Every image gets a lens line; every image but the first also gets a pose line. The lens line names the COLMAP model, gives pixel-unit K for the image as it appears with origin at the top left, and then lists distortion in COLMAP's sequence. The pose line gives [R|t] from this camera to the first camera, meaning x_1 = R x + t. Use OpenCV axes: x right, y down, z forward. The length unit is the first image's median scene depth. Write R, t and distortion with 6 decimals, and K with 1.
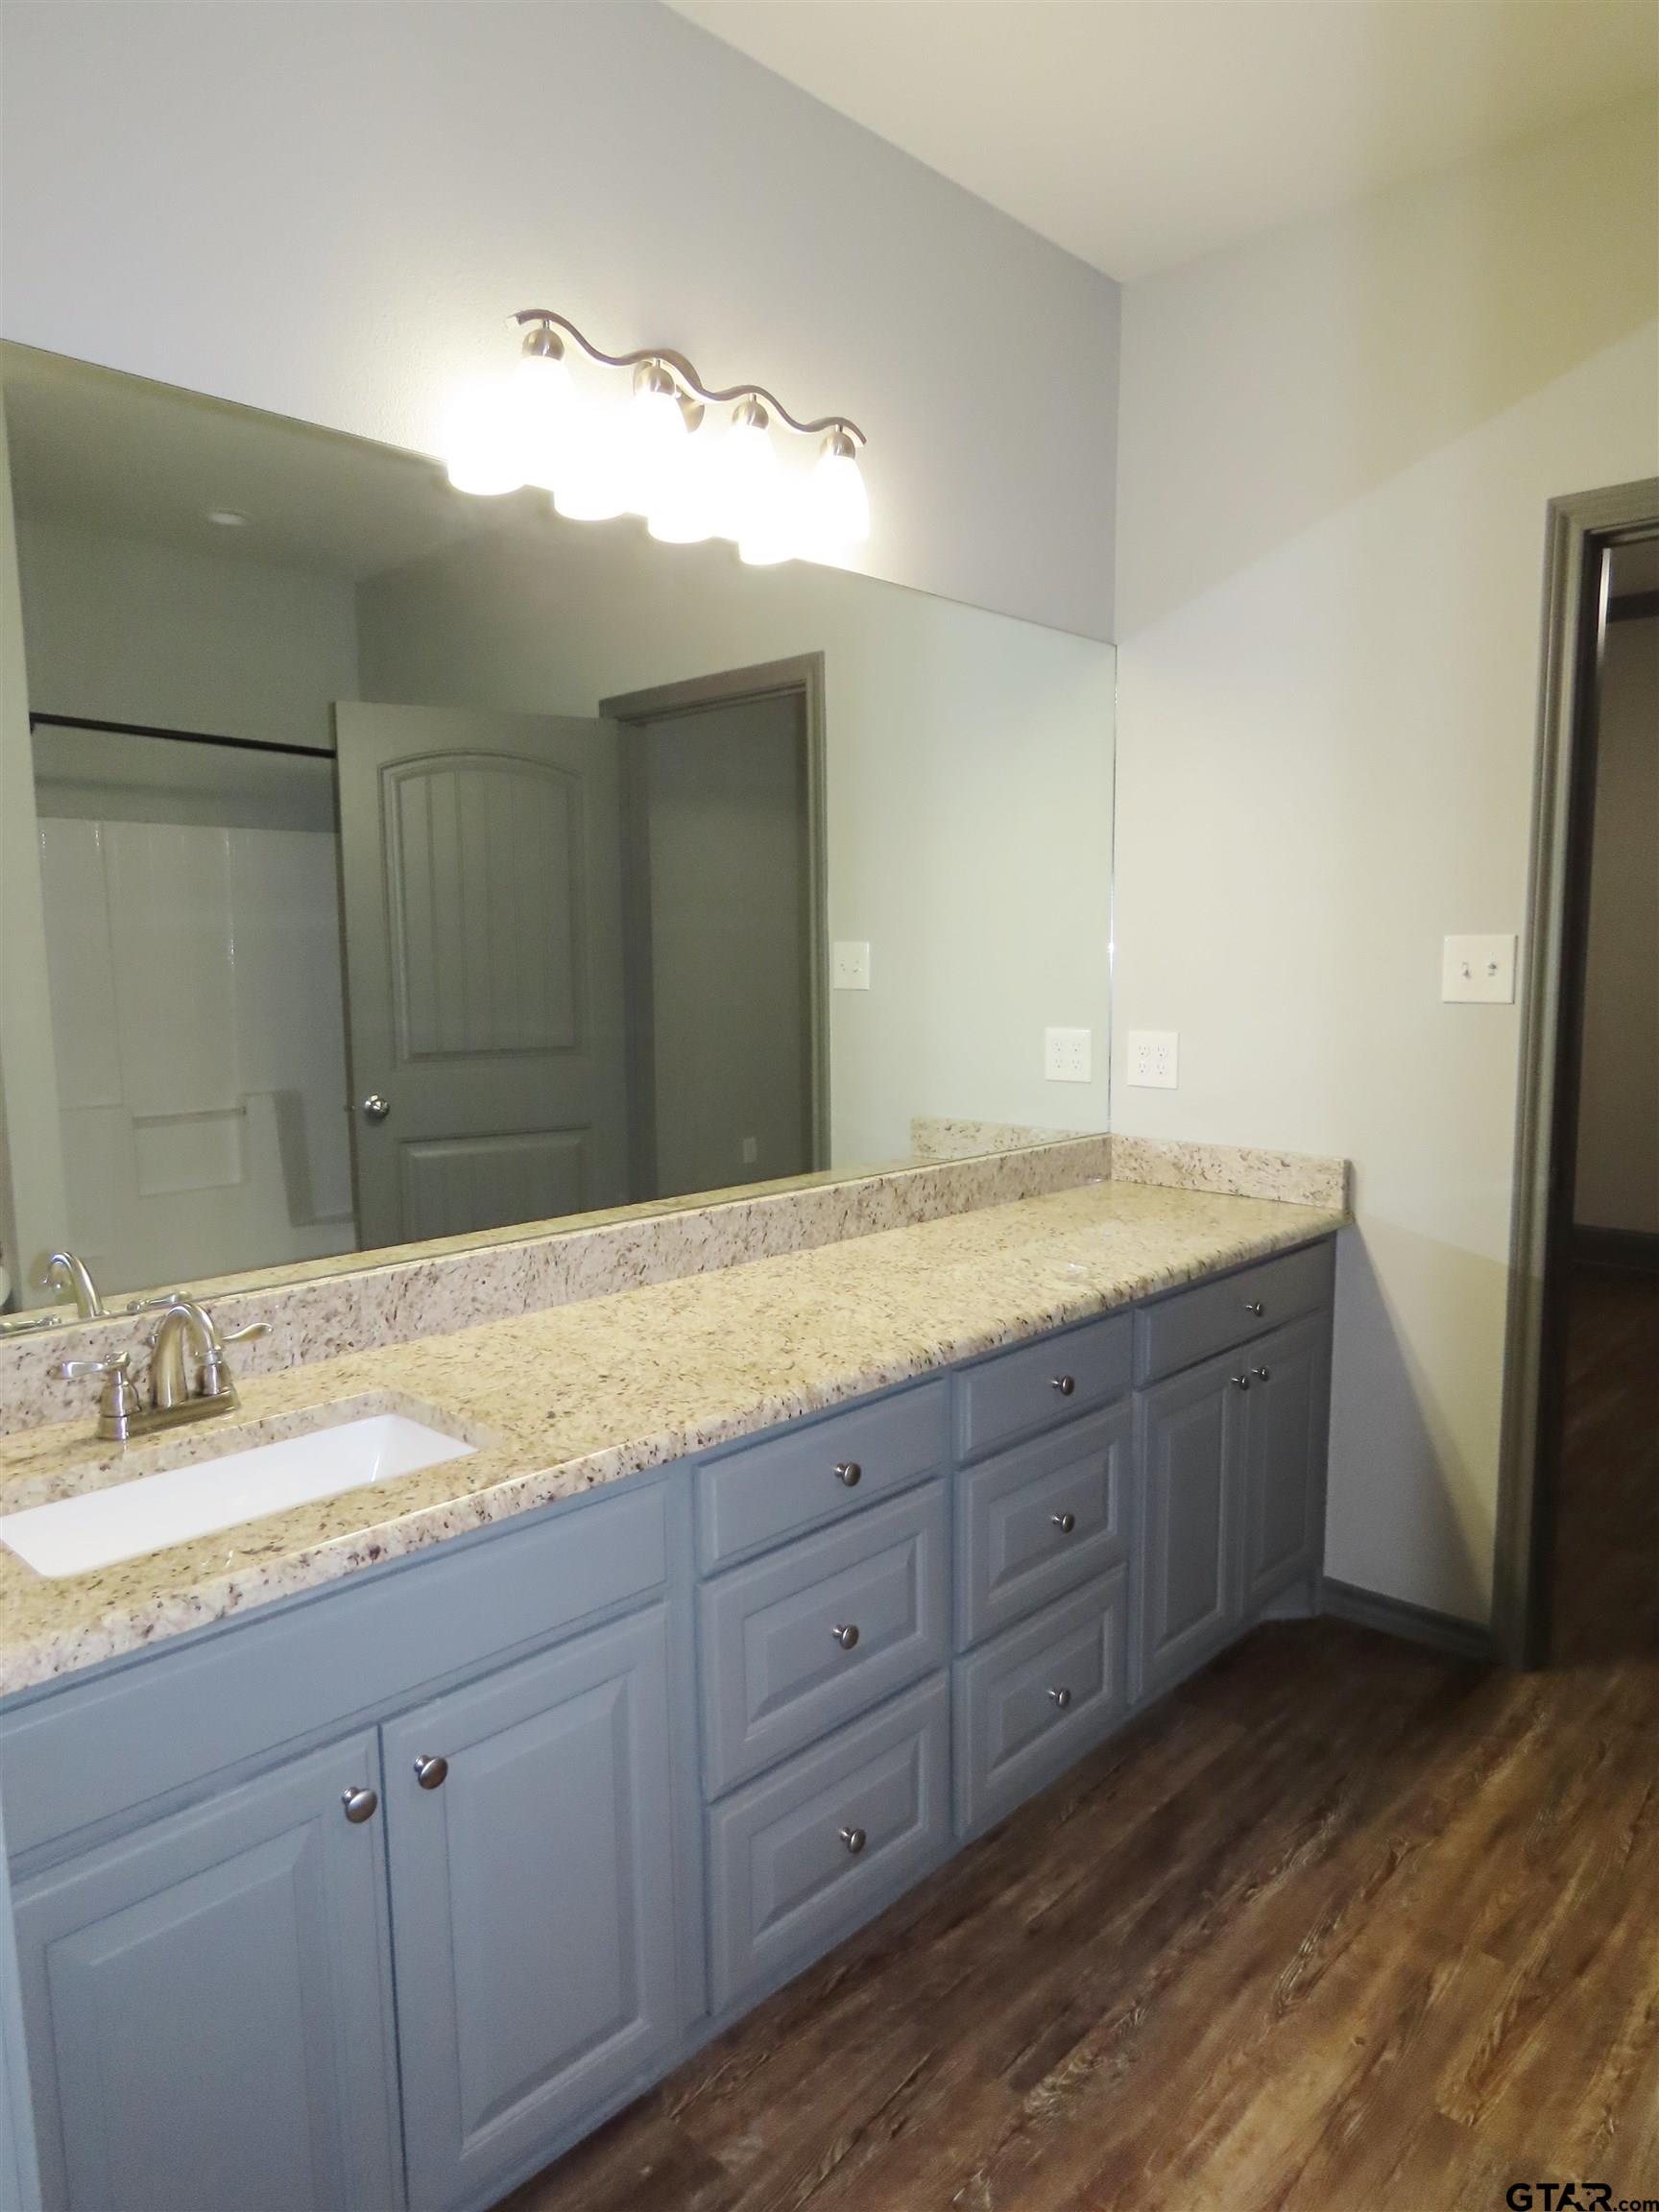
lens RADIAL K [[1381.6, 0, 834.2], [0, 1381.6, 1119.5], [0, 0, 1]] dist [-0.015774, 0.006802]
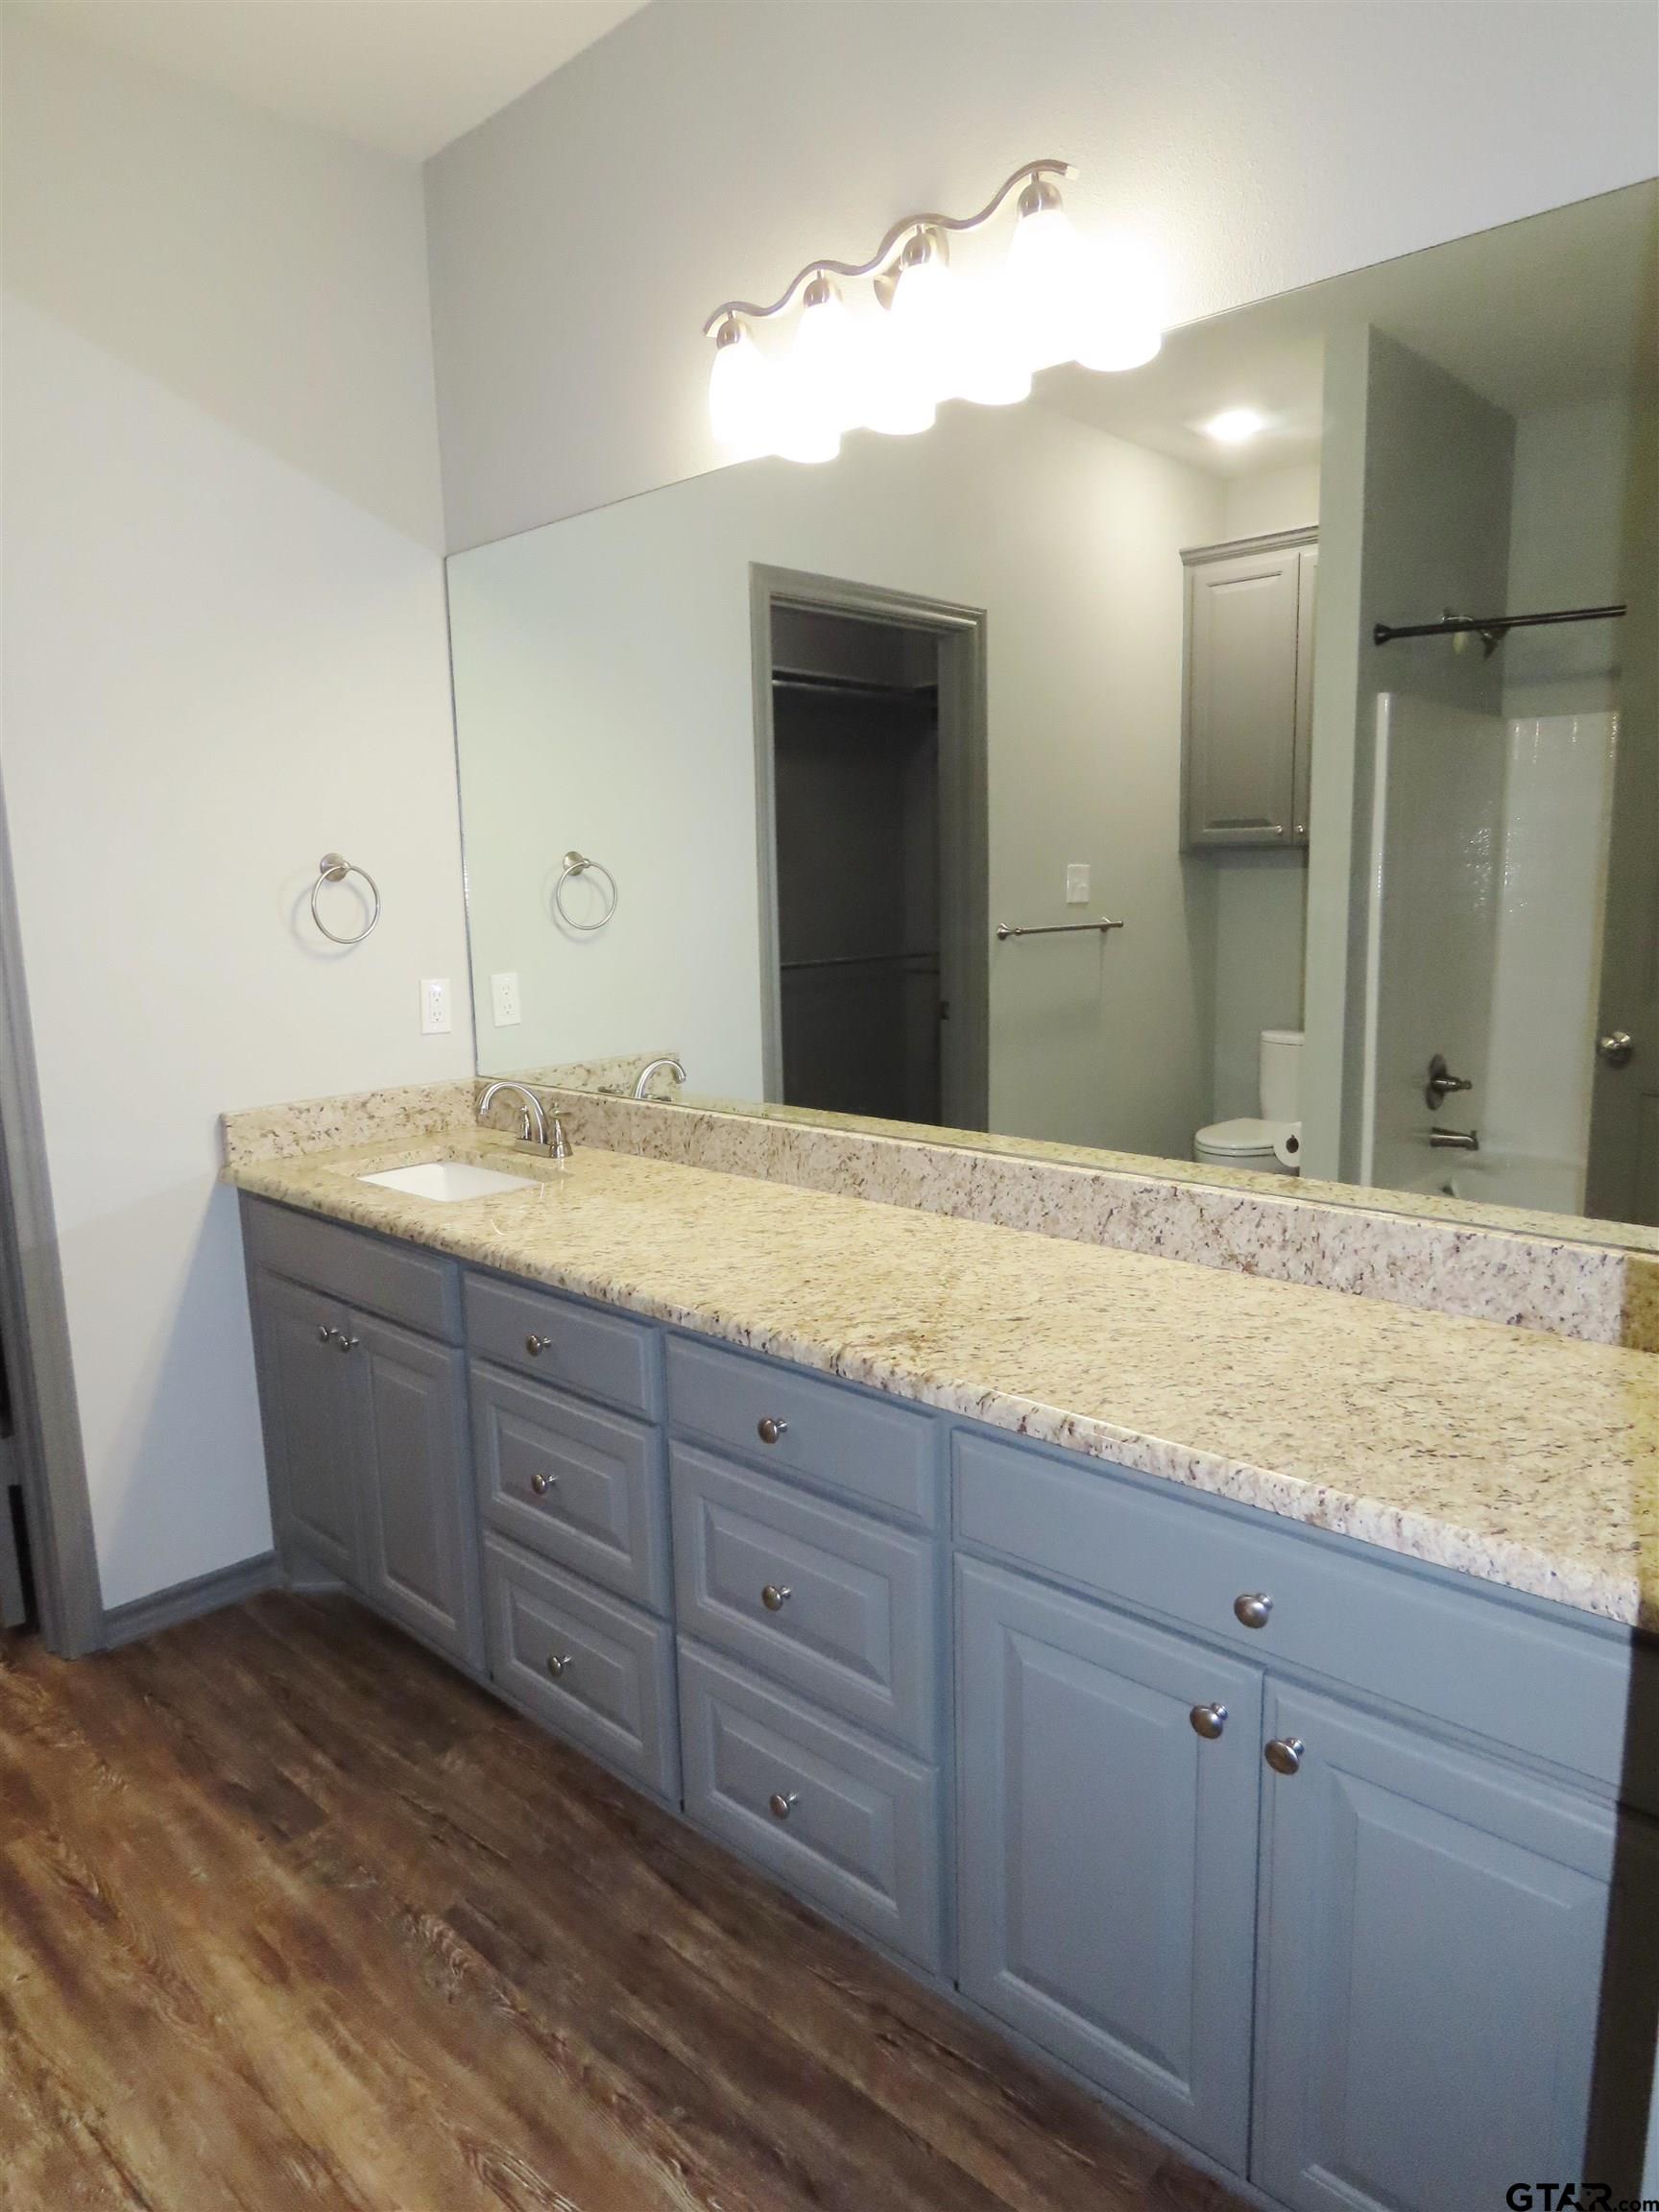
lens RADIAL K [[1381.6, 0, 834.2], [0, 1381.6, 1119.5], [0, 0, 1]] dist [-0.015774, 0.006802]
pose [[0.015490, 0.185867, -0.982453, 1.003916], [-0.102975, 0.977643, 0.183333, -0.144148], [0.994563, 0.098328, 0.034283, 1.088366]]
